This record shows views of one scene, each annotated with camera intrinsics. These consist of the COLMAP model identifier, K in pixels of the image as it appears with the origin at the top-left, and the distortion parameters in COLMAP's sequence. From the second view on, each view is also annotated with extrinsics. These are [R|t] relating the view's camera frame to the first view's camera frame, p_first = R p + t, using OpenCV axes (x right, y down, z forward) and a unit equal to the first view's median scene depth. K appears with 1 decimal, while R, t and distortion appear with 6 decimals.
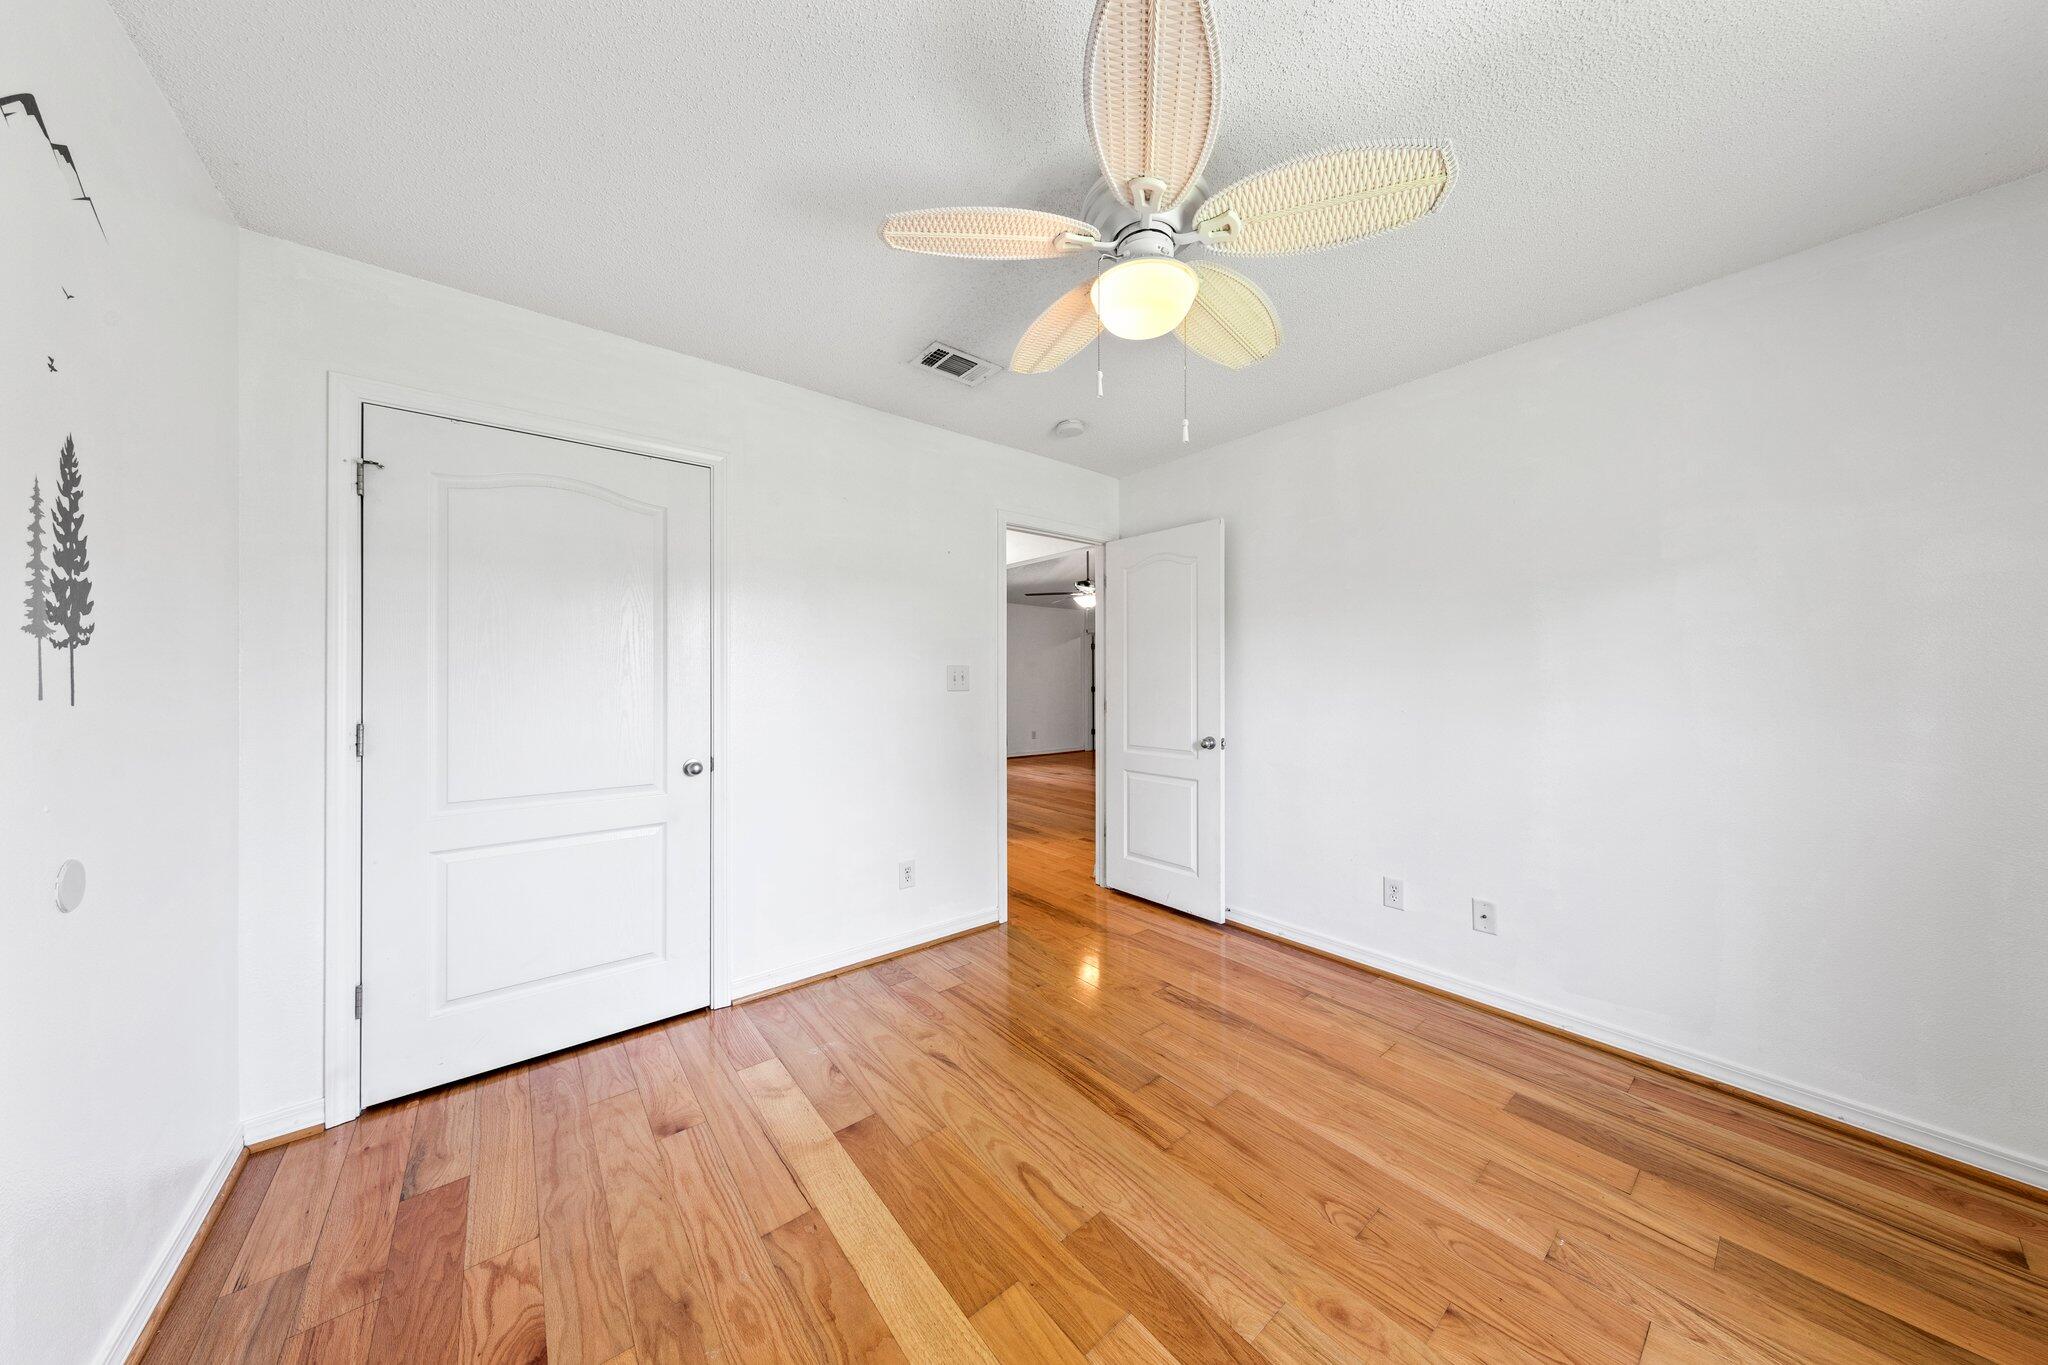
lens RADIAL K [[638.3, 0, 1017.3], [0, 638.3, 684.5], [0, 0, 1]] dist [0.000291, -0.000049]
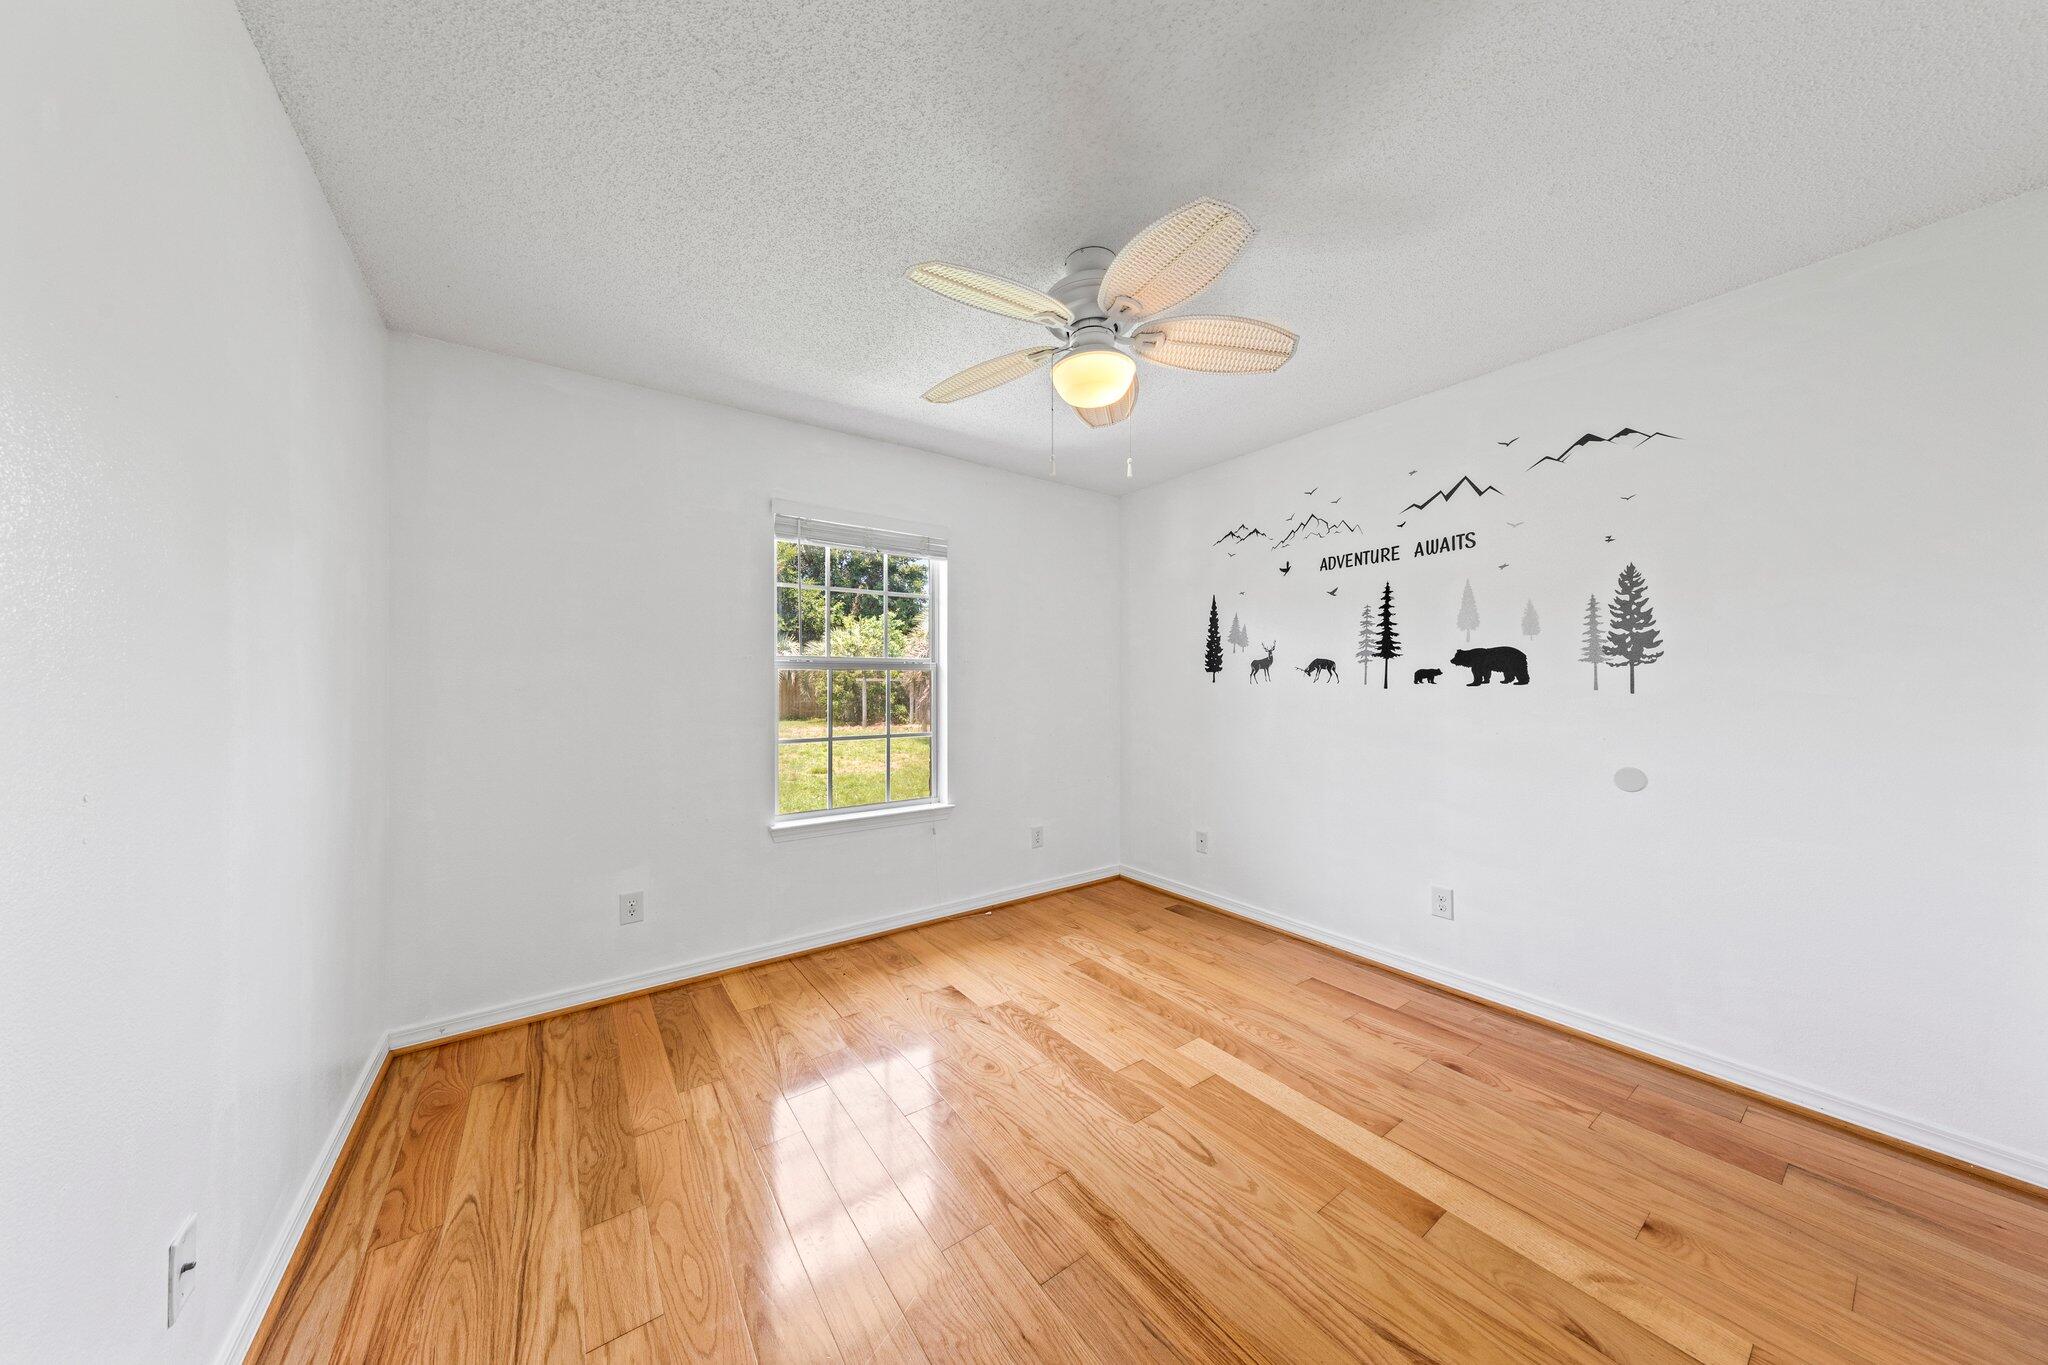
lens RADIAL K [[638.3, 0, 1017.3], [0, 638.3, 684.5], [0, 0, 1]] dist [0.000291, -0.000049]
pose [[-0.998169, 0.006565, 0.060124, 0.248246], [0.006813, 0.999969, 0.003919, -0.011284], [-0.060096, 0.004321, -0.998183, 2.018733]]
